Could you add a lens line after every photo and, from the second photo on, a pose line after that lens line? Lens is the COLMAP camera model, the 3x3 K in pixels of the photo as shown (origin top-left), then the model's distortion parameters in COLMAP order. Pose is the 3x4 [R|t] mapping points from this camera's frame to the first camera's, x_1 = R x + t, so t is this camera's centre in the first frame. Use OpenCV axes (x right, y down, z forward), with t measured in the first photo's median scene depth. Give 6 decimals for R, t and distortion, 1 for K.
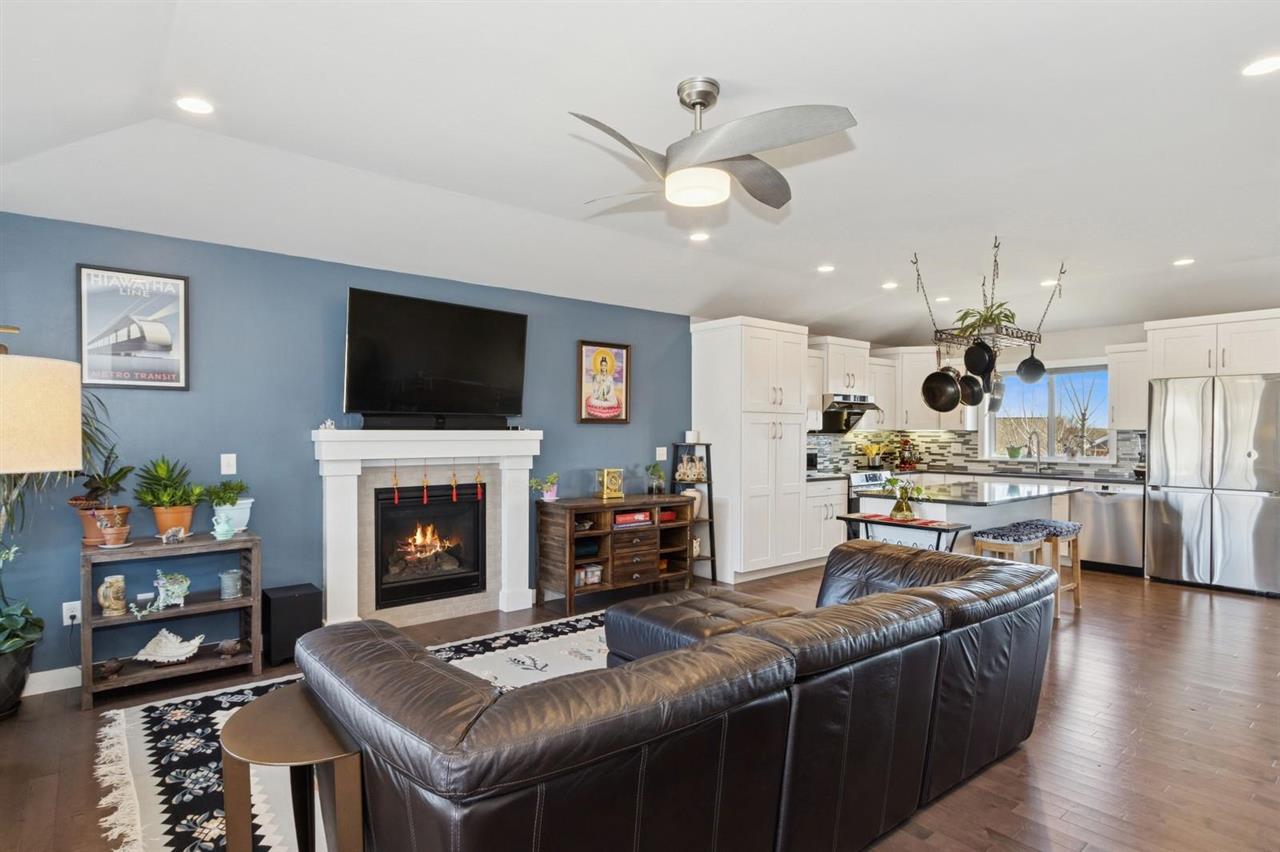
lens RADIAL K [[641.5, 0, 639.3], [0, 641.5, 443.7], [0, 0, 1]] dist [-0.067783, -0.000188]
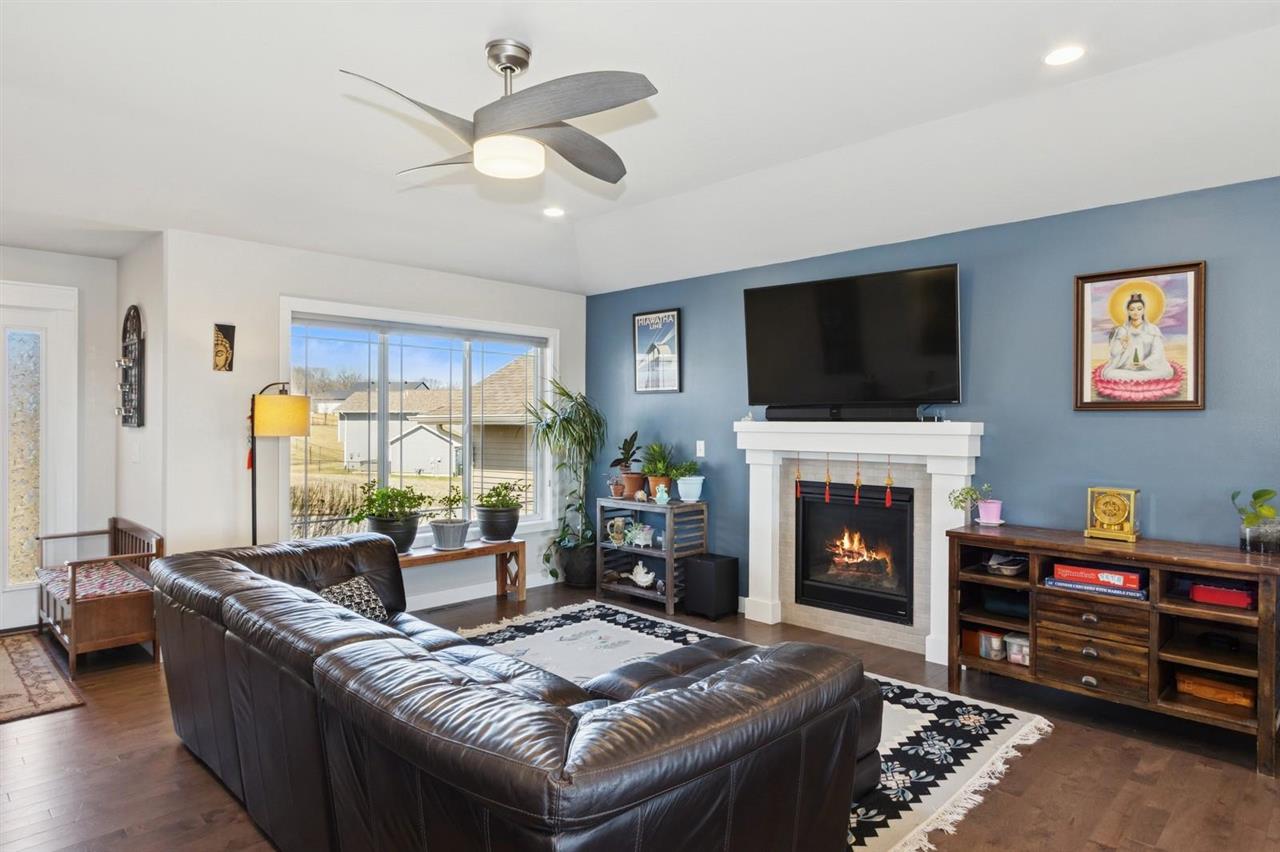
lens RADIAL K [[756.9, 0, 640.0], [0, 756.9, 426.0], [0, 0, 1]] dist [0.018508, -0.001297]
pose [[0.095236, 0.003988, -0.995447, 0.664446], [-0.022752, 0.999739, 0.001829, -0.009968], [0.995195, 0.022474, 0.095301, 0.570274]]
